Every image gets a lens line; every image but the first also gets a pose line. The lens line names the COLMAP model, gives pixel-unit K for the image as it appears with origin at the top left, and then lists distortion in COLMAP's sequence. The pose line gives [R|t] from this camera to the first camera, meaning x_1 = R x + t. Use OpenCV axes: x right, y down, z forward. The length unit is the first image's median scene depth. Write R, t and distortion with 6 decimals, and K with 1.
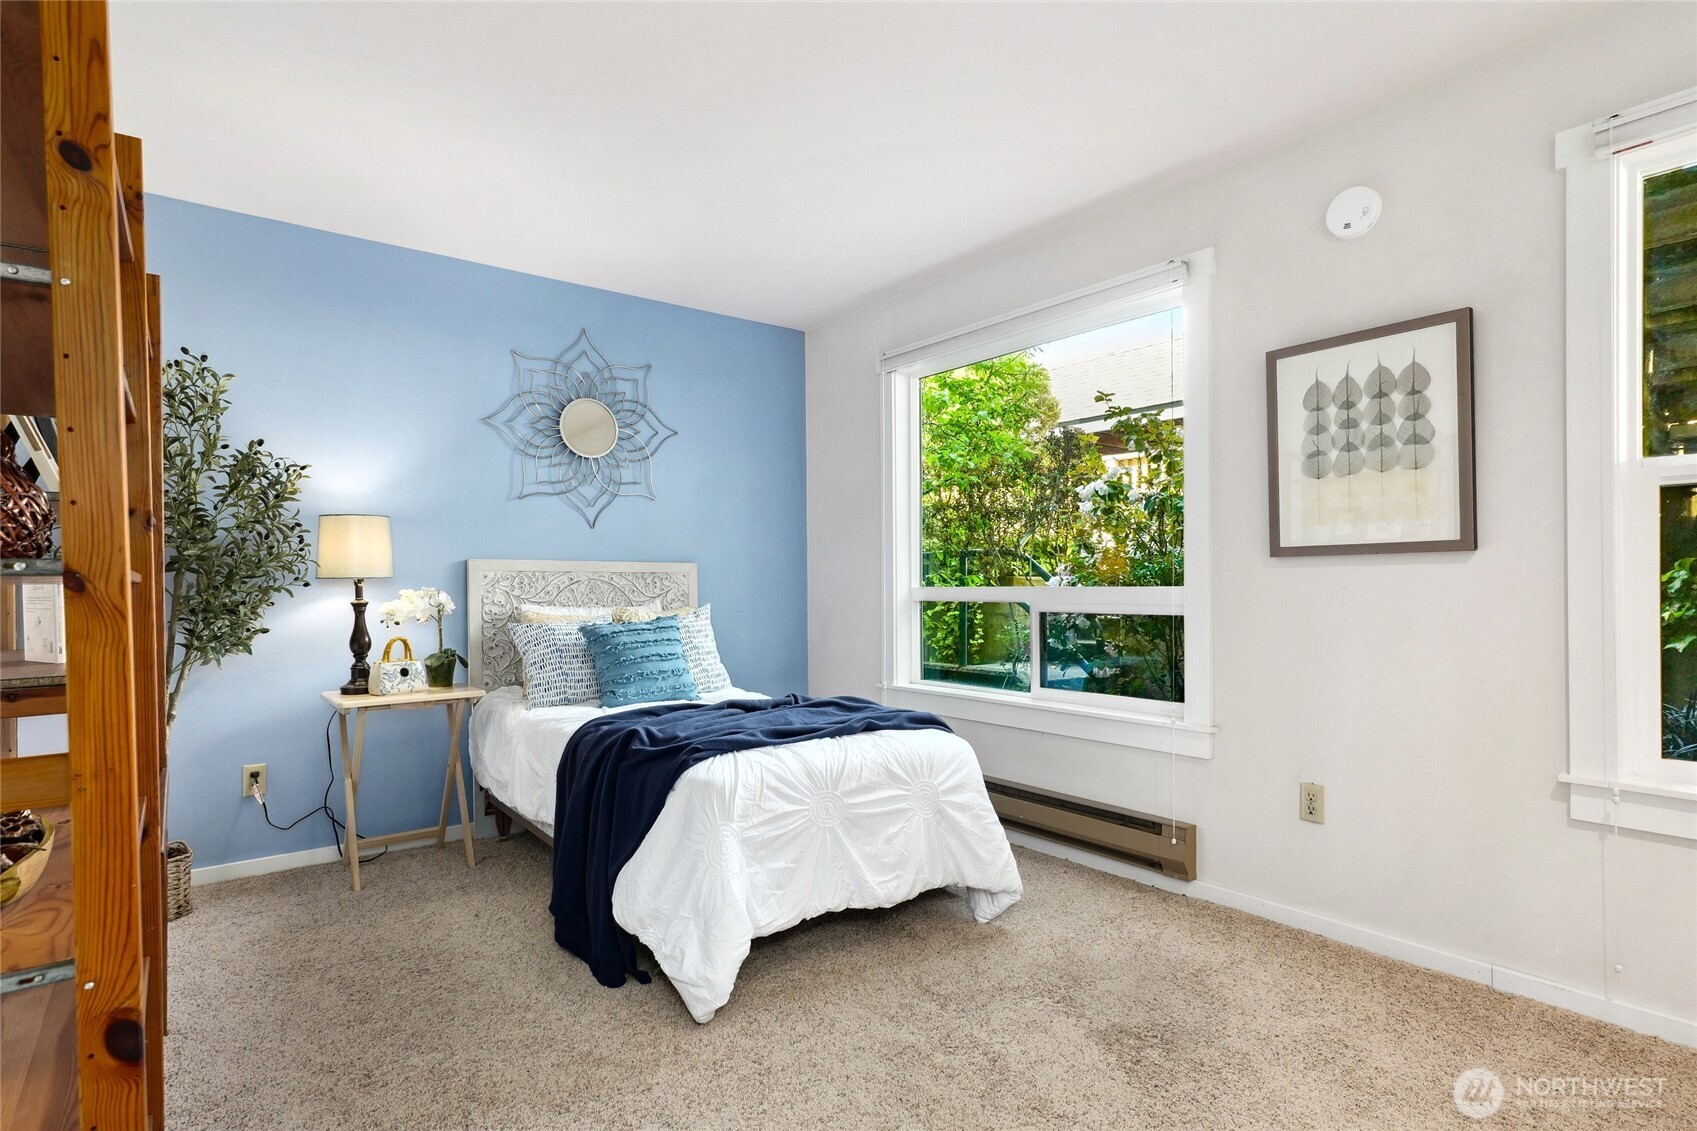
lens RADIAL K [[886.1, 0, 848.5], [0, 886.1, 565.5], [0, 0, 1]] dist [-0.001568, -0.000084]
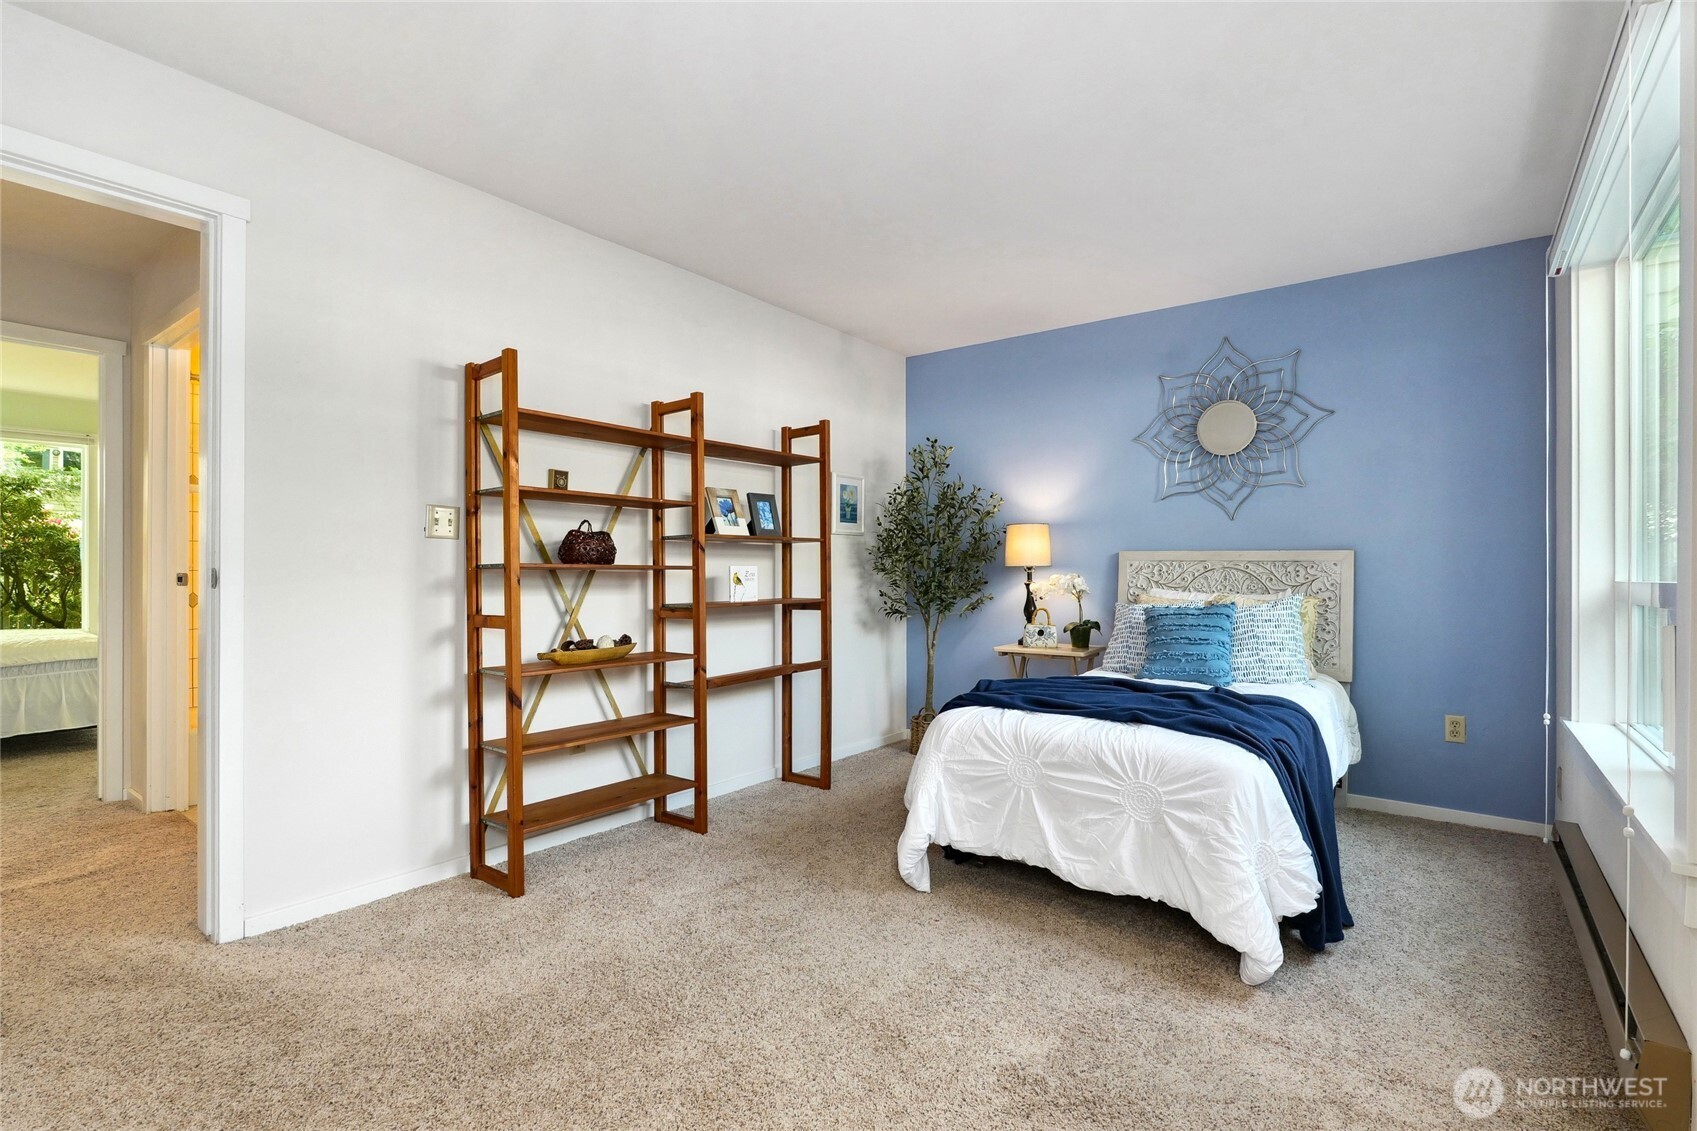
lens RADIAL K [[784.0, 0, 848.5], [0, 784.0, 565.5], [0, 0, 1]] dist [-0.004427, 0.000054]
pose [[0.253327, -0.001904, -0.967379, 0.557846], [0.013419, 0.999909, 0.001546, 0.005617], [0.967288, -0.013373, 0.253329, 0.339113]]
